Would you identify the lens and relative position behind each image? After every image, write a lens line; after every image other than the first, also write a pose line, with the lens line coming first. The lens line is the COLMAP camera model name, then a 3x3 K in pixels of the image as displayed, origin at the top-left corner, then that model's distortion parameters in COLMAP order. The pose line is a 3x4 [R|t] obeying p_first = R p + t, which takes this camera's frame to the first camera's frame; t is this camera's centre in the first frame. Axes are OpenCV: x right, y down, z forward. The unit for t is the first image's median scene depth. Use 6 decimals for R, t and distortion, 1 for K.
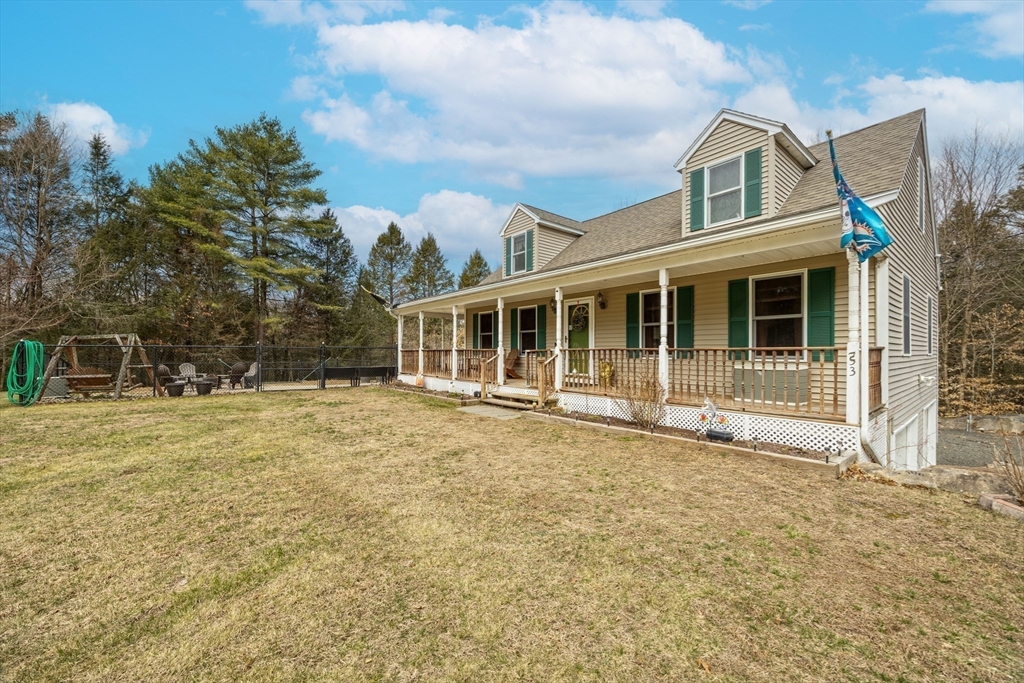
lens RADIAL K [[401.5, 0, 512.0], [0, 401.5, 341.5], [0, 0, 1]] dist [0.001077, 0.000052]
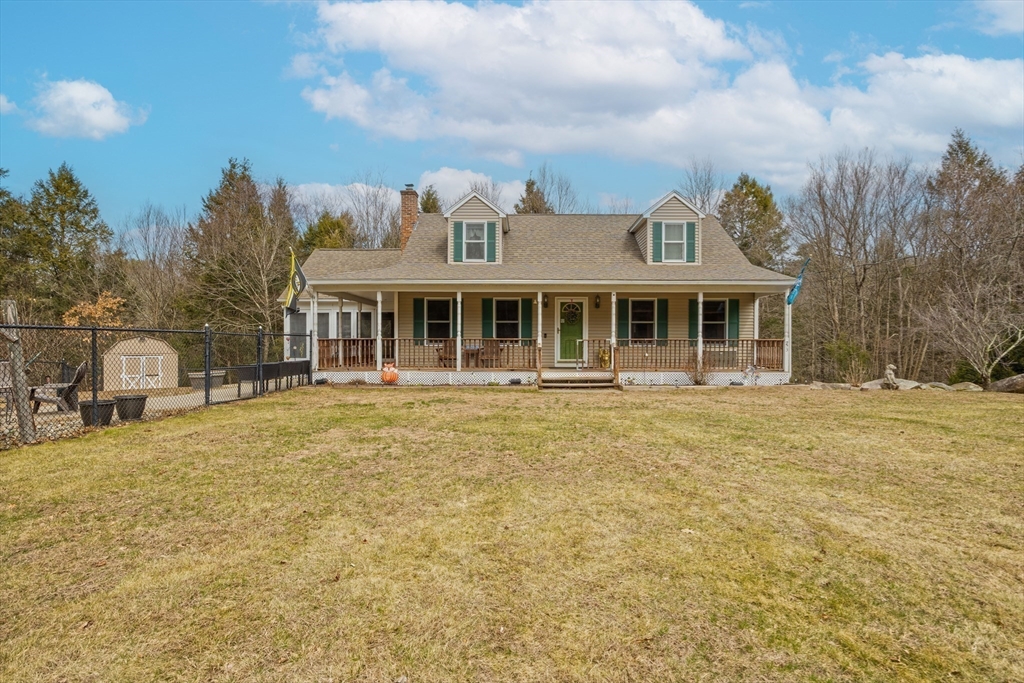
lens RADIAL K [[488.2, 0, 512.0], [0, 488.2, 341.5], [0, 0, 1]] dist [-0.003316, -0.000156]
pose [[0.631636, -0.002819, 0.775260, -1.142562], [-0.021015, 0.999564, 0.020757, -0.000551], [-0.774980, -0.029402, 0.631301, 0.210505]]
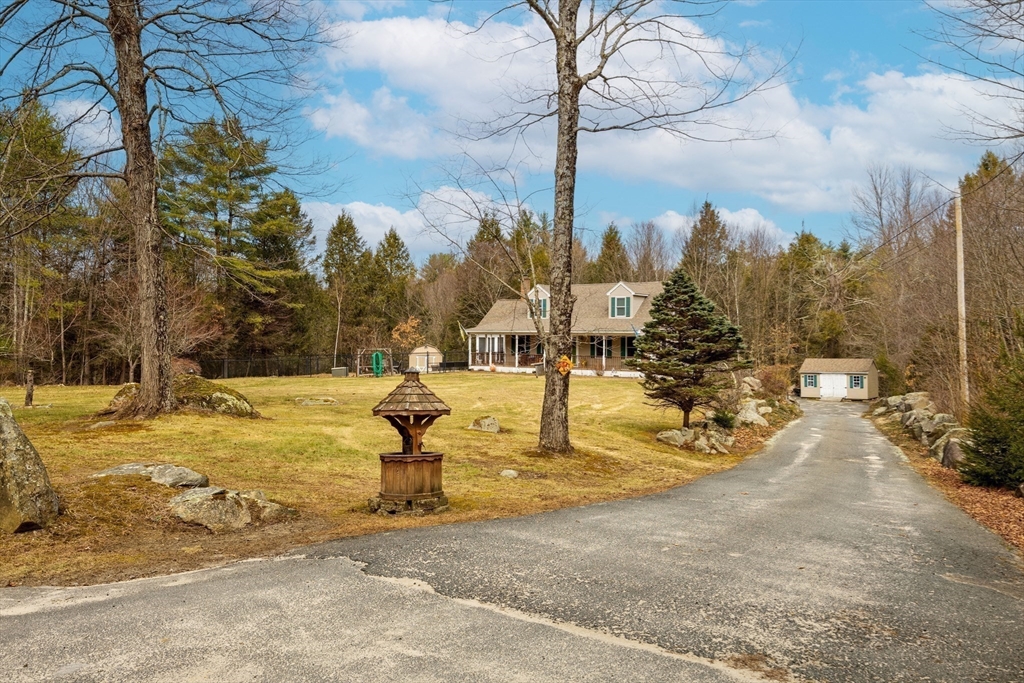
lens RADIAL K [[843.3, 0, 512.0], [0, 843.3, 341.5], [0, 0, 1]] dist [-0.001169, -0.000192]
pose [[0.957689, -0.005342, 0.287755, -1.866860], [-0.007737, 0.998989, 0.044296, -0.317024], [-0.287701, -0.044648, 0.956679, -4.328388]]
